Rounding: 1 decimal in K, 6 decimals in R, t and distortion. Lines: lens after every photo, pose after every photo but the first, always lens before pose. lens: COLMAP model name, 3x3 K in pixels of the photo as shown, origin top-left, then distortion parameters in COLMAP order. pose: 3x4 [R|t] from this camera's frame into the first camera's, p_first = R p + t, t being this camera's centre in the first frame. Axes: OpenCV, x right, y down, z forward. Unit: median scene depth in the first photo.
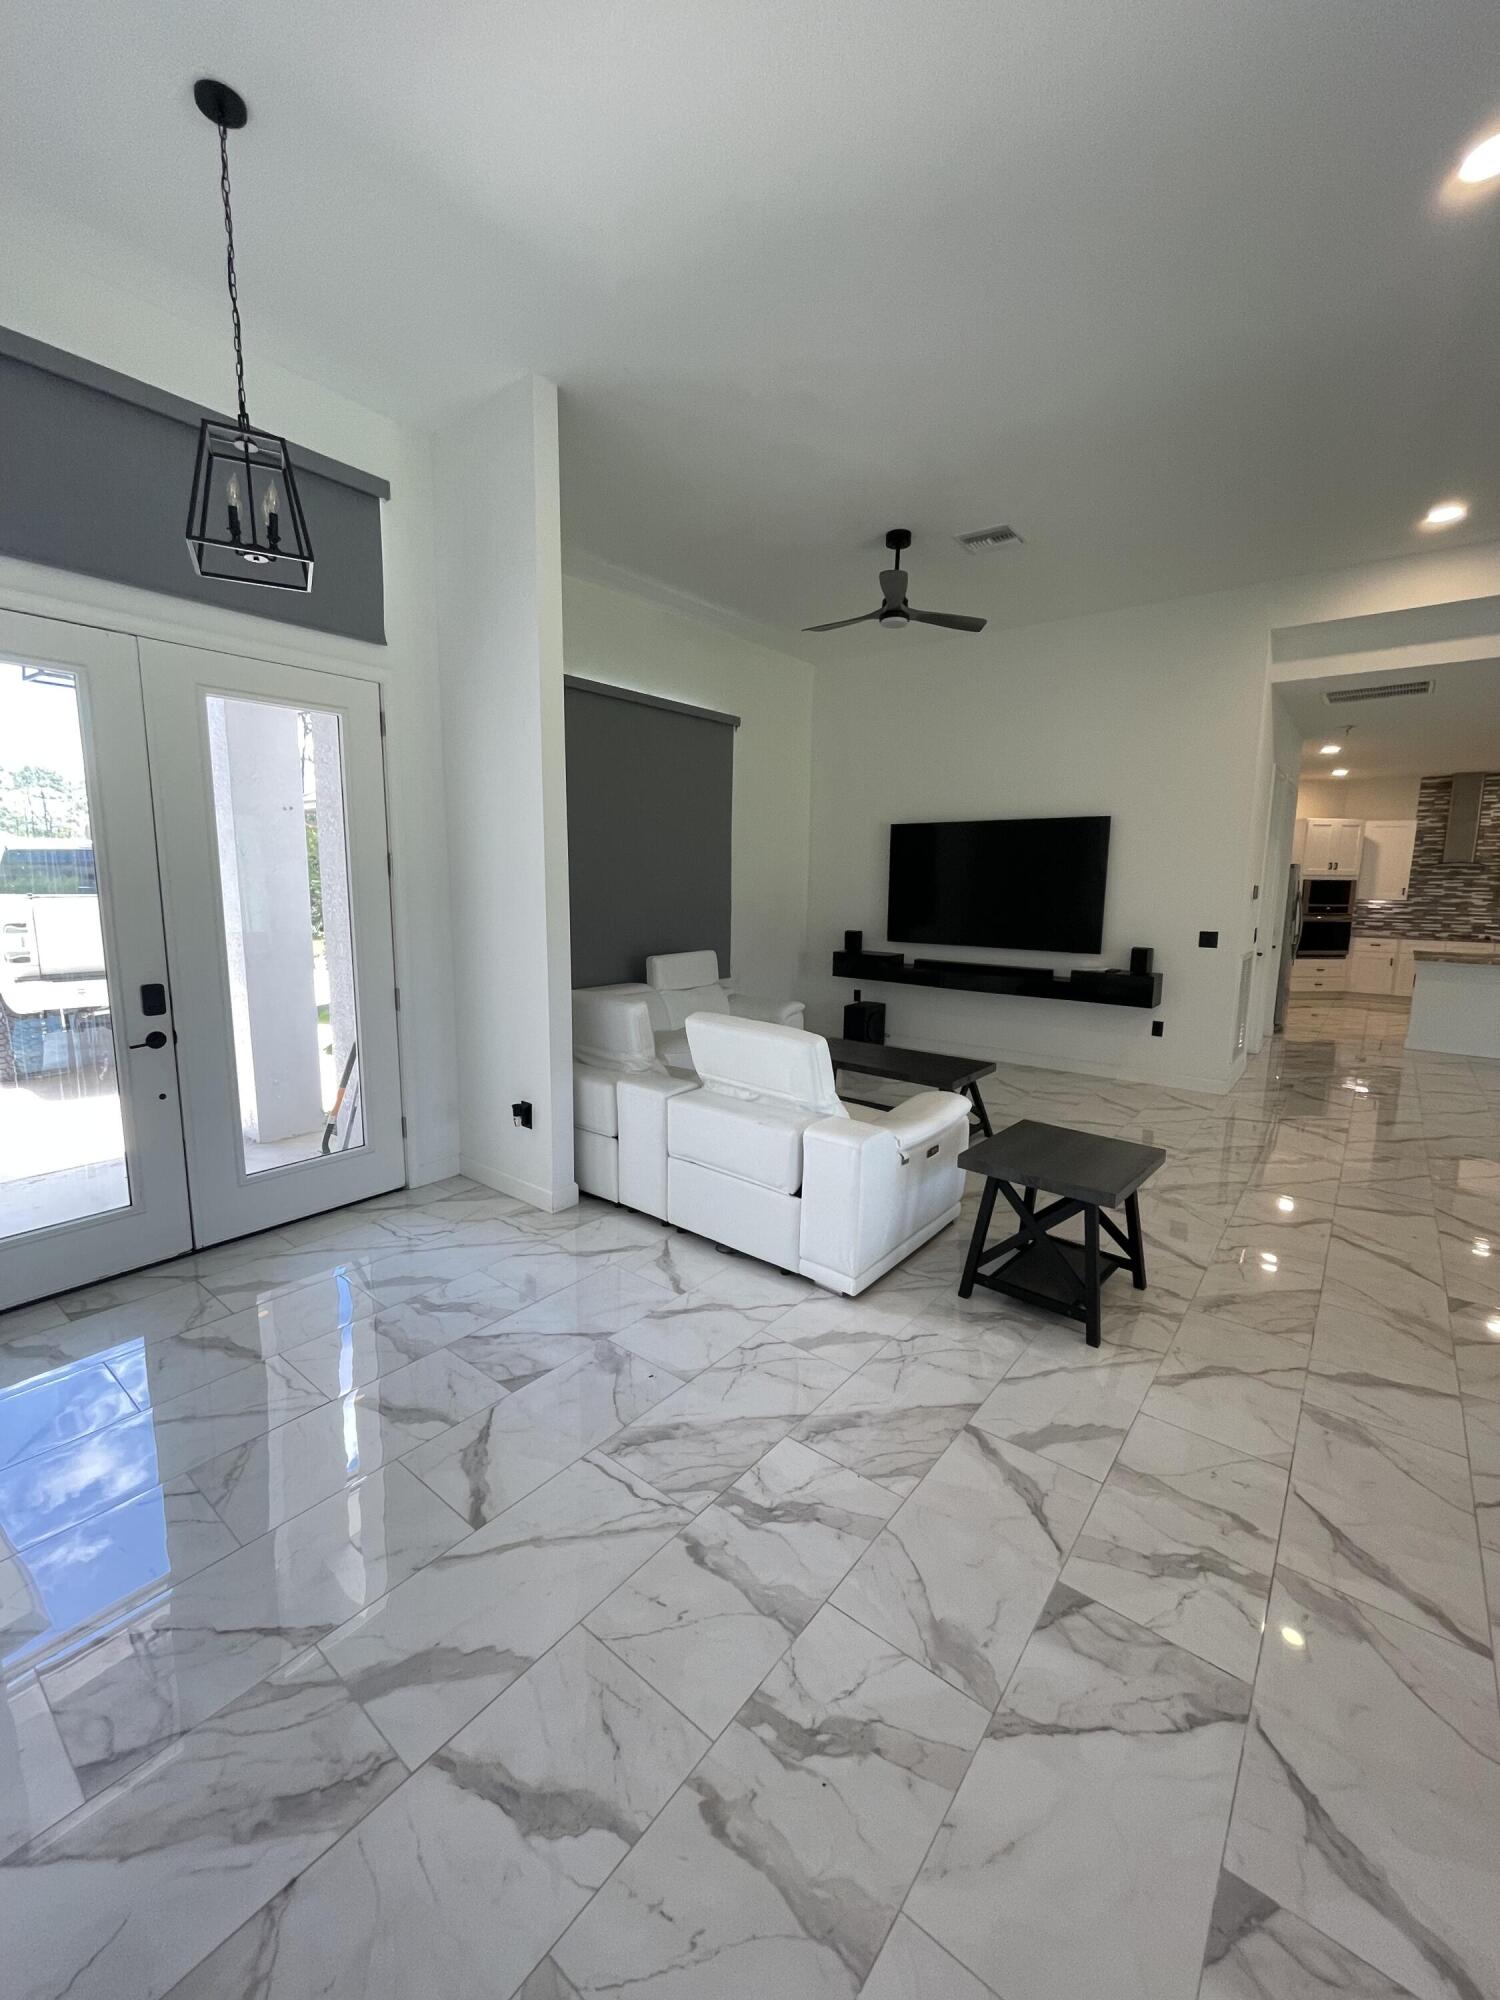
lens RADIAL K [[799.9, 0, 742.7], [0, 799.9, 997.4], [0, 0, 1]] dist [-0.010636, 0.008161]
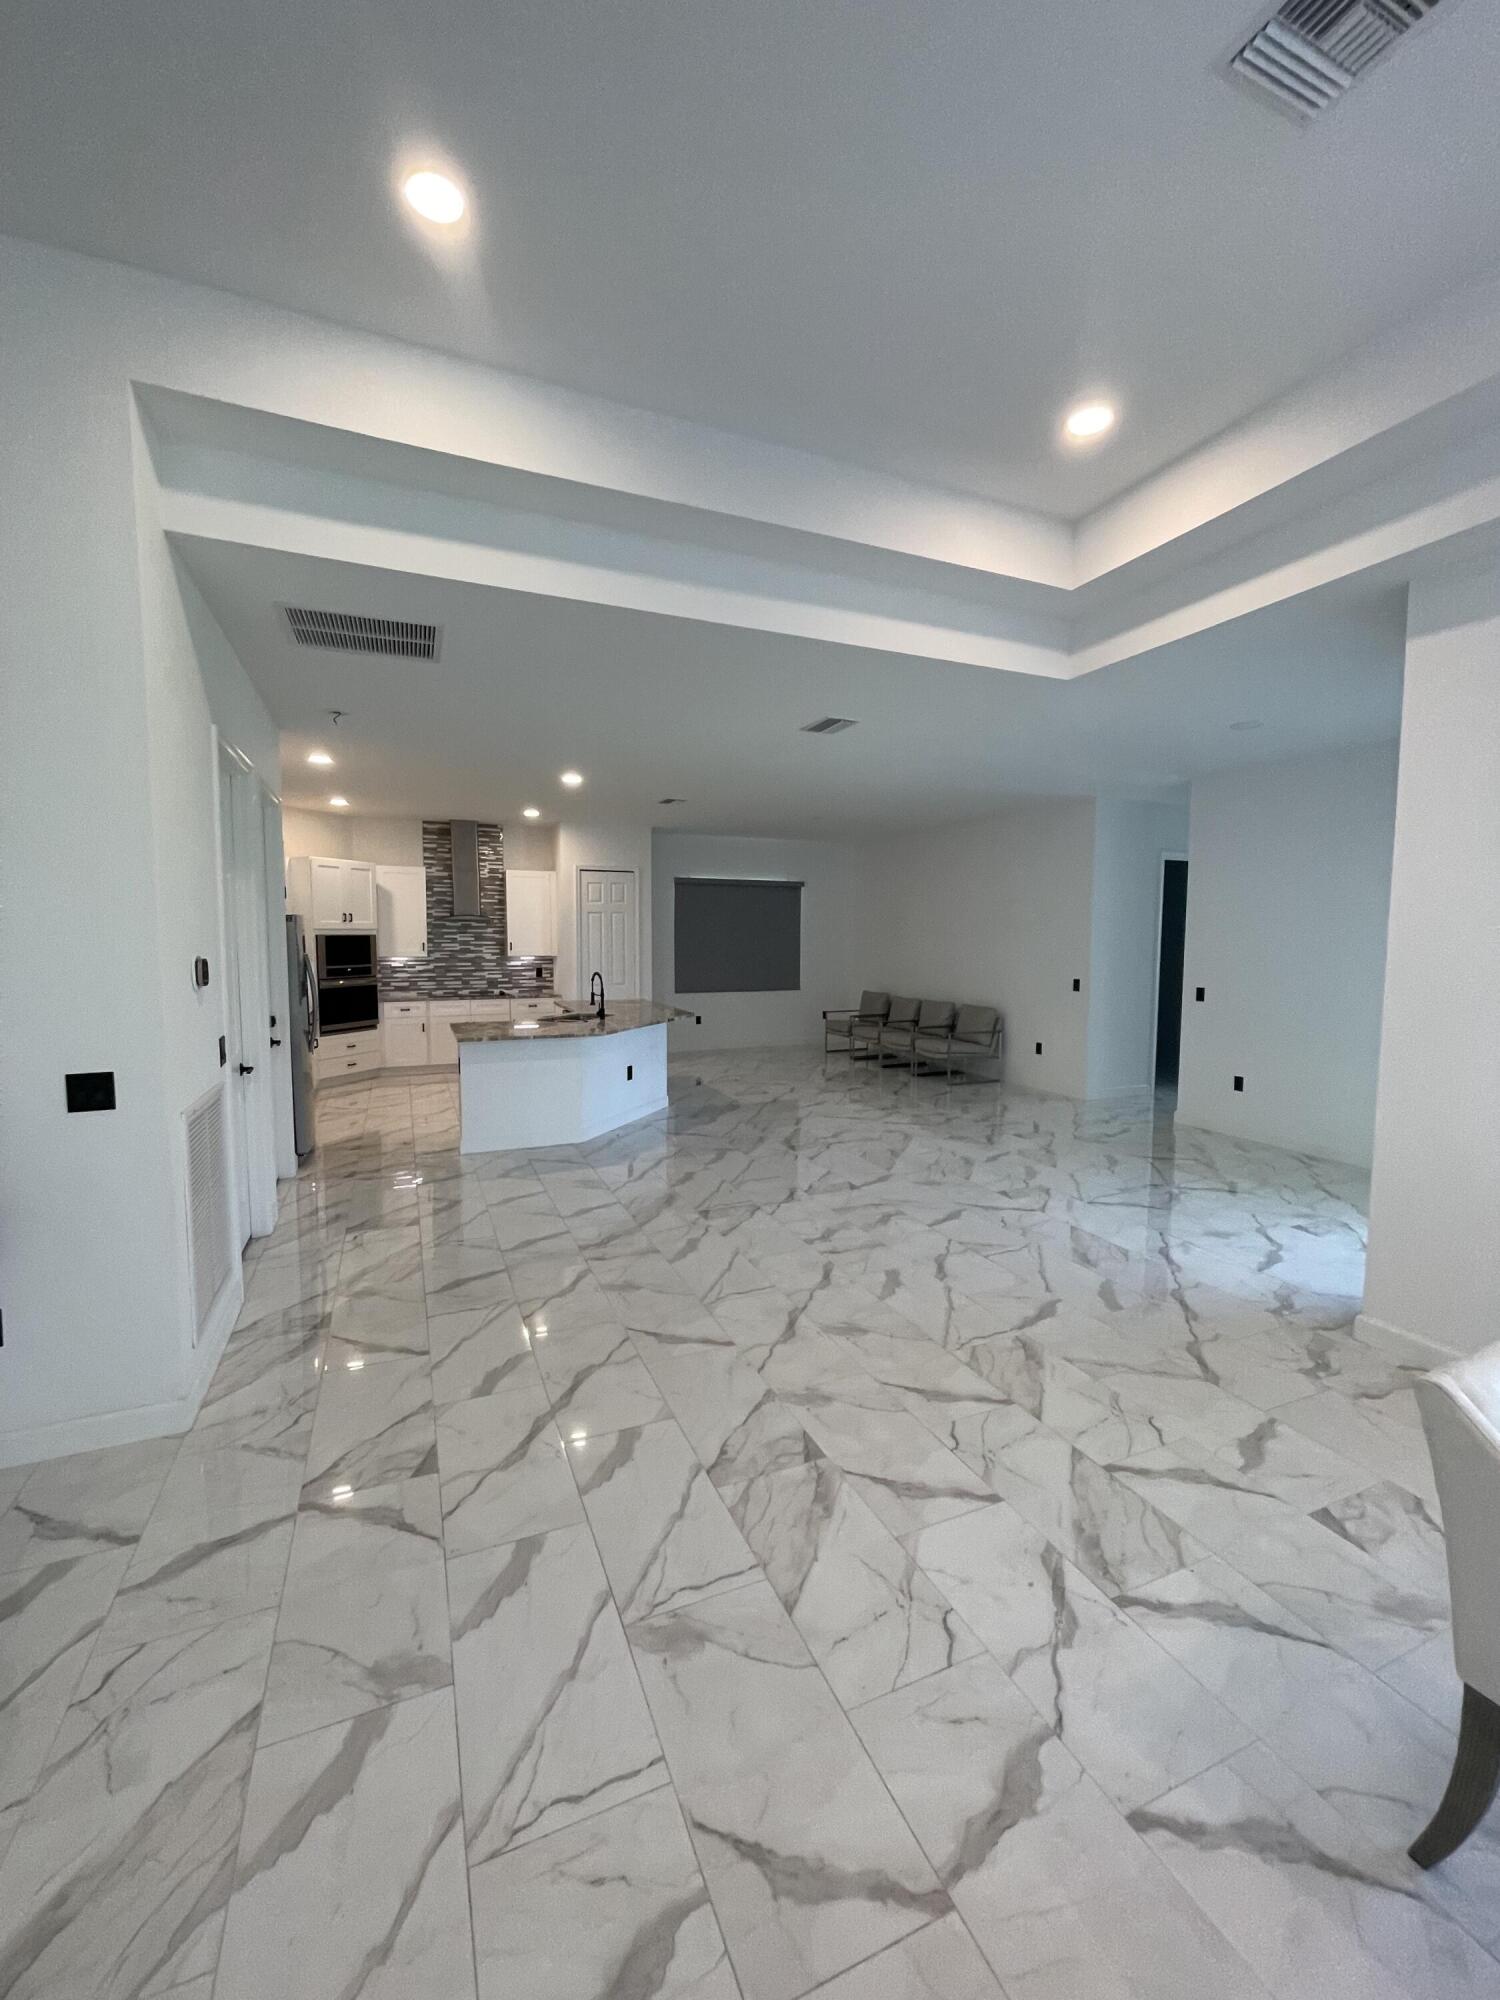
lens RADIAL K [[799.9, 0, 742.7], [0, 799.9, 997.4], [0, 0, 1]] dist [-0.010636, 0.008161]
pose [[0.468493, -0.078567, 0.879967, 0.214746], [0.131707, 0.991118, 0.018371, -0.047803], [-0.873595, 0.107291, 0.474680, 0.280856]]
